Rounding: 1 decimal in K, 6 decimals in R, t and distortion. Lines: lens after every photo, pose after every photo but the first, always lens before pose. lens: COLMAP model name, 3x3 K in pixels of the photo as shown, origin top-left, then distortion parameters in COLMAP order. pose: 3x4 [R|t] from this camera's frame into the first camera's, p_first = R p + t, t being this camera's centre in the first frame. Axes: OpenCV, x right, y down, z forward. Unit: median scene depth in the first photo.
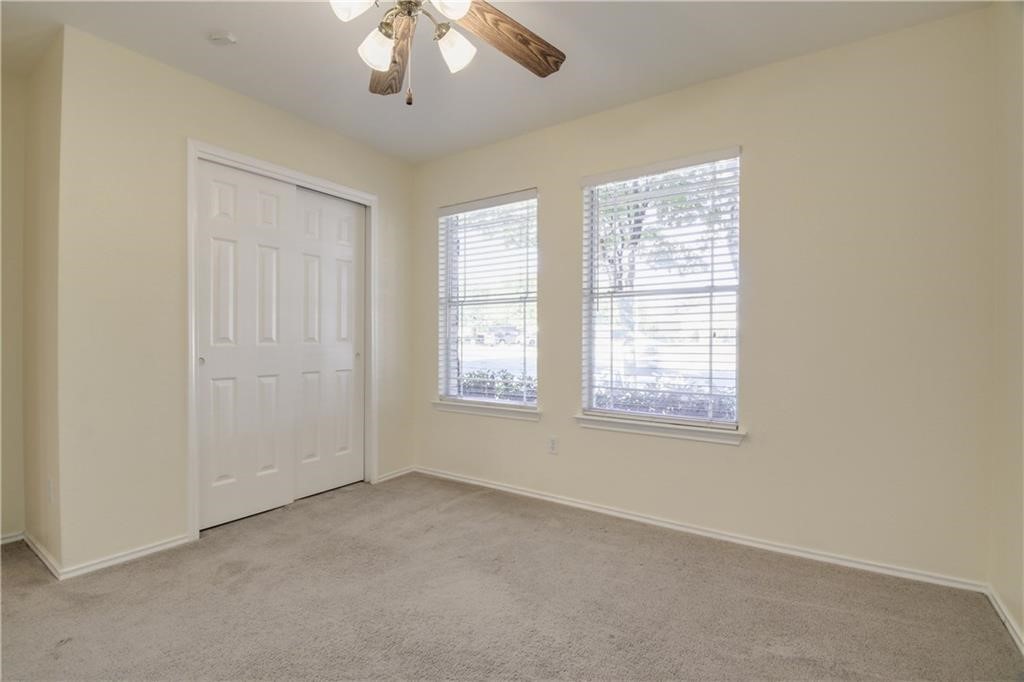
lens RADIAL K [[462.1, 0, 512.0], [0, 462.1, 341.0], [0, 0, 1]] dist [-0.000152, -0.014920]
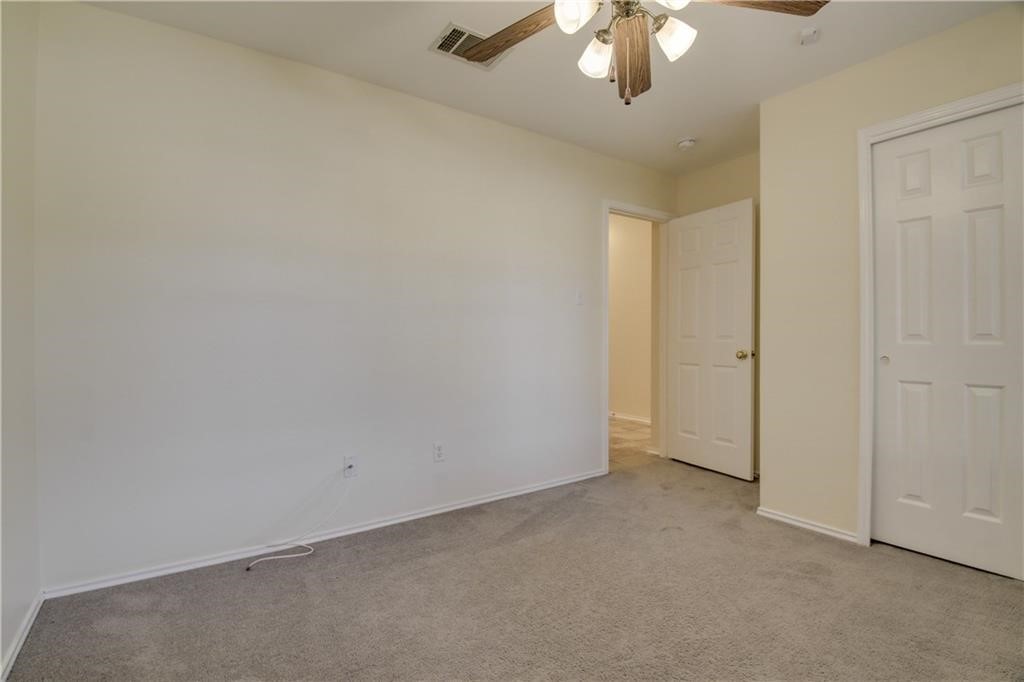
lens RADIAL K [[479.1, 0, 512.0], [0, 479.1, 341.0], [0, 0, 1]] dist [0.002036, -0.015882]
pose [[-0.349218, 0.004902, -0.937029, 0.474373], [0.001249, 0.999988, 0.004766, 0.000091], [0.937041, 0.000494, -0.349220, 0.624851]]
